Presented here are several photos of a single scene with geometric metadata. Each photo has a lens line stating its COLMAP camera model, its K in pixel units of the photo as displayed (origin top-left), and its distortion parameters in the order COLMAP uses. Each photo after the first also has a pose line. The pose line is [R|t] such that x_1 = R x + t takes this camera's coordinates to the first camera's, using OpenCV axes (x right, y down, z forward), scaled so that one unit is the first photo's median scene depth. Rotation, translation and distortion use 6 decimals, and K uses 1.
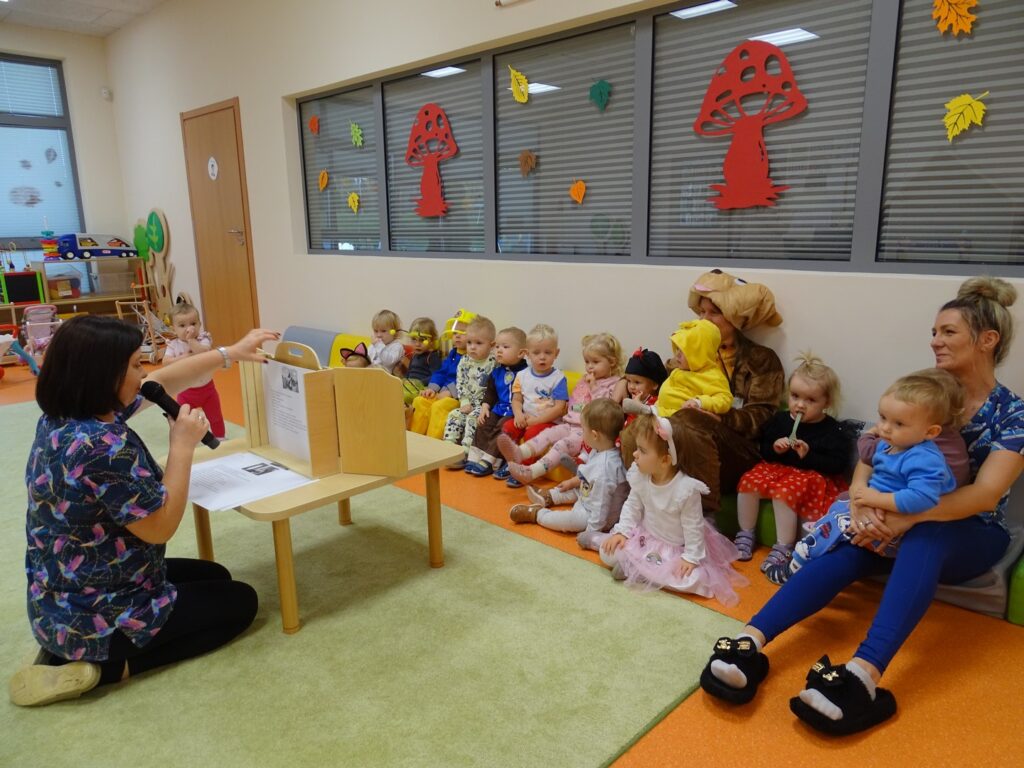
lens RADIAL K [[700.3, 0, 516.9], [0, 700.3, 378.4], [0, 0, 1]] dist [-0.022111, 0.012029]
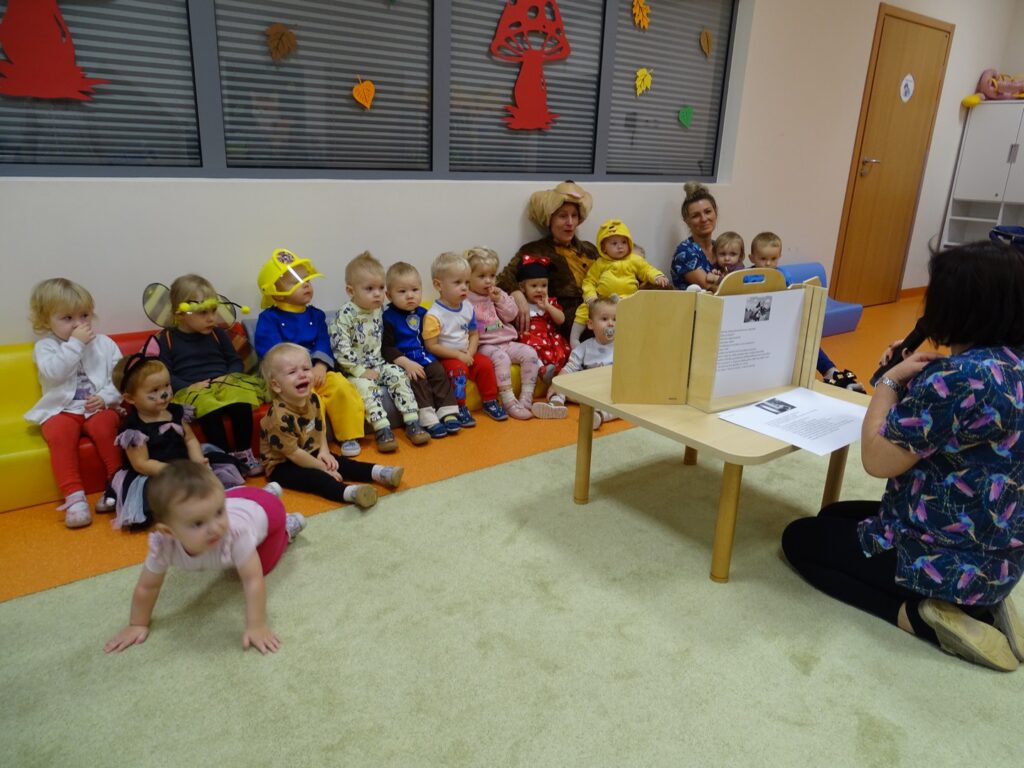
lens RADIAL K [[725.0, 0, 518.8], [0, 725.0, 388.1], [0, 0, 1]] dist [-0.024865, 0.013886]
pose [[0.168356, -0.294277, 0.940775, -0.681698], [0.164017, 0.949456, 0.267640, -0.109900], [-0.971985, 0.109244, 0.208113, 0.565683]]
